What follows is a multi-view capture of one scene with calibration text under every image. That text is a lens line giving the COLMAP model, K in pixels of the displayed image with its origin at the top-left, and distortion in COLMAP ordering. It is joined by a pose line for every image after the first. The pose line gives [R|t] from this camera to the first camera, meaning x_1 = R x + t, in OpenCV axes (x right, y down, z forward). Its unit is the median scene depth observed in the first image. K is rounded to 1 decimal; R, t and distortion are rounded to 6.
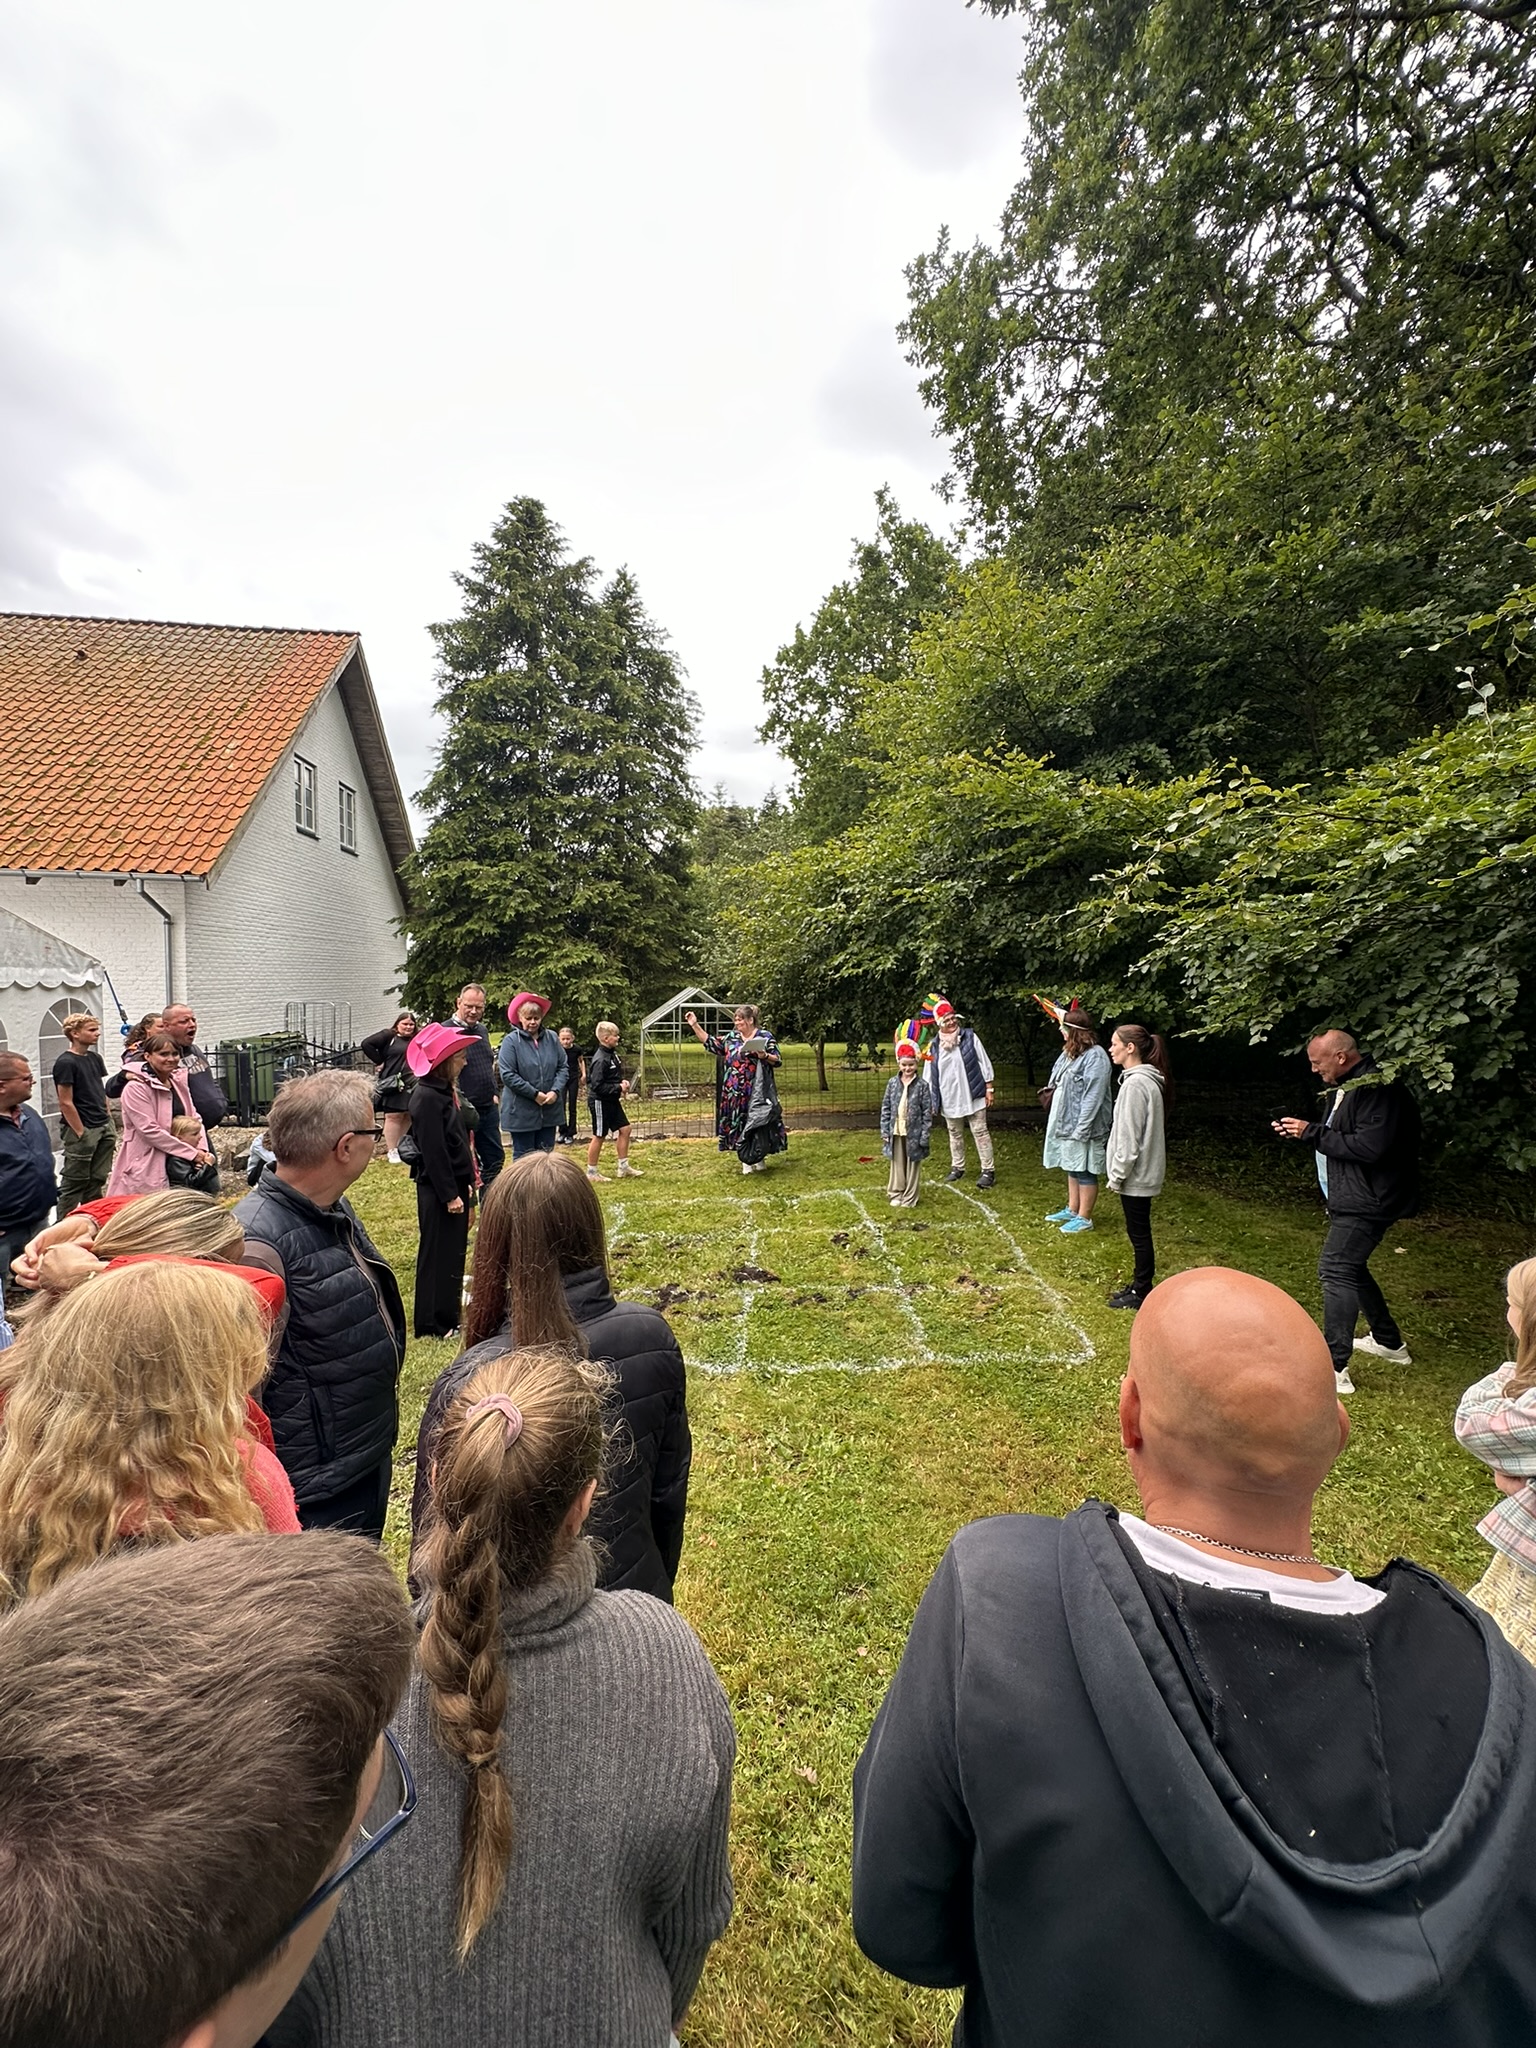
lens RADIAL K [[818.4, 0, 777.3], [0, 818.4, 1020.0], [0, 0, 1]] dist [-0.004212, 0.001070]
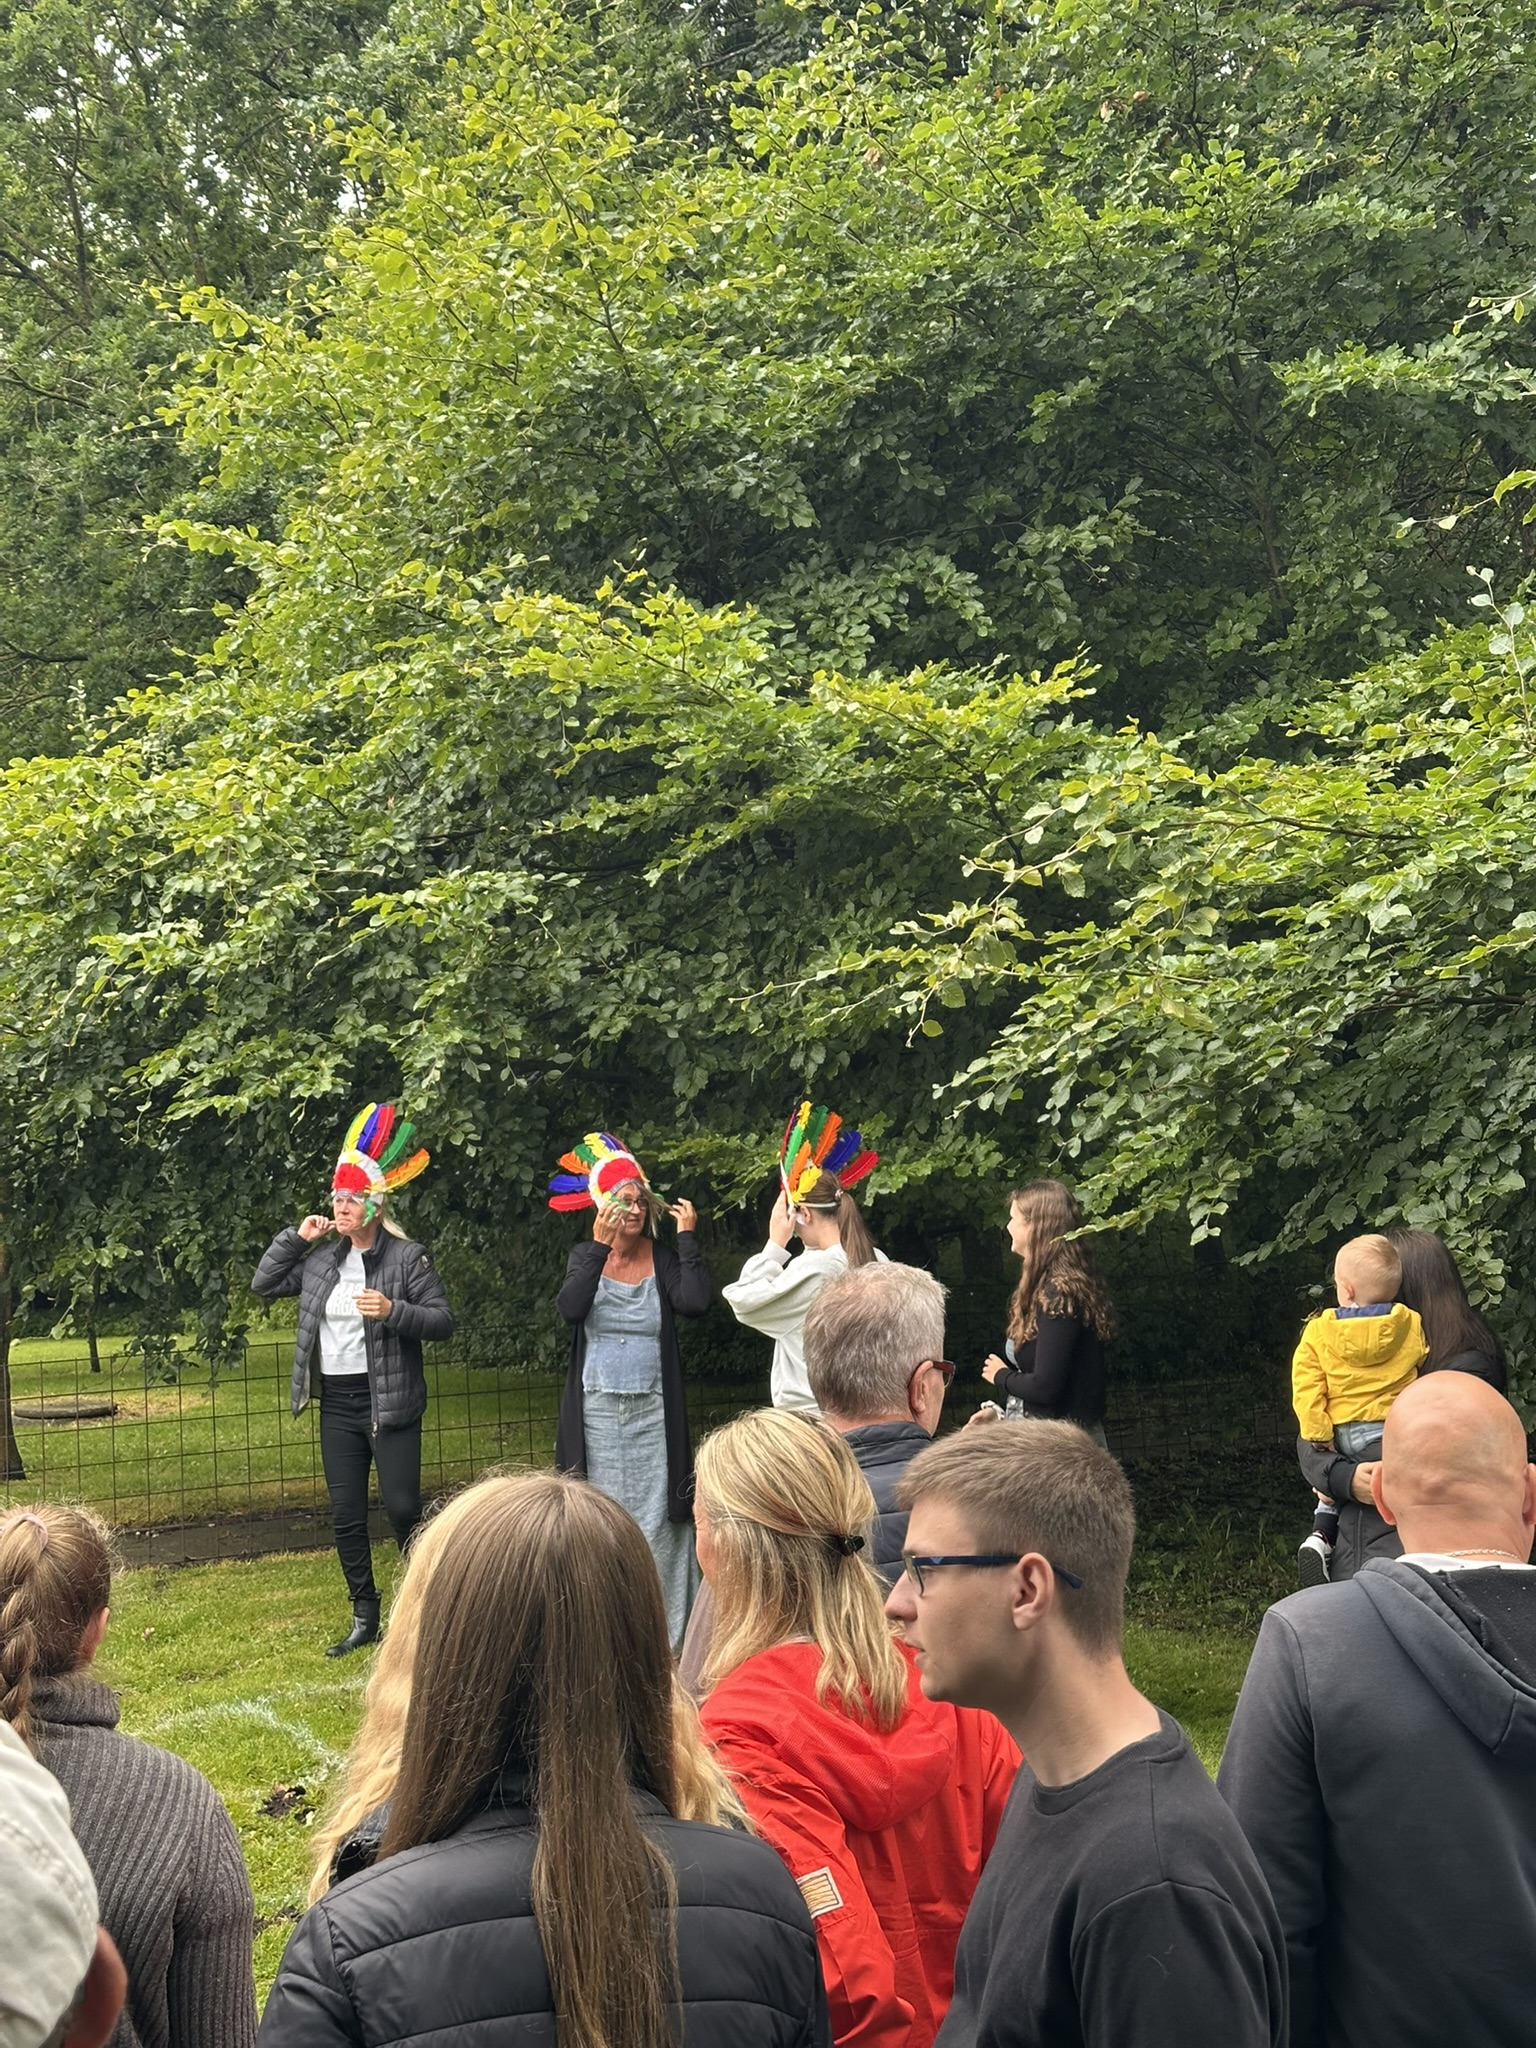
lens RADIAL K [[2873.1, 0, 720.9], [0, 2873.1, 1015.6], [0, 0, 1]] dist [0.131300, 0.000000]
pose [[0.931446, -0.006821, 0.363816, -0.250005], [0.036069, 0.996631, -0.073660, 0.007296], [-0.362088, 0.081733, 0.928554, -0.422763]]
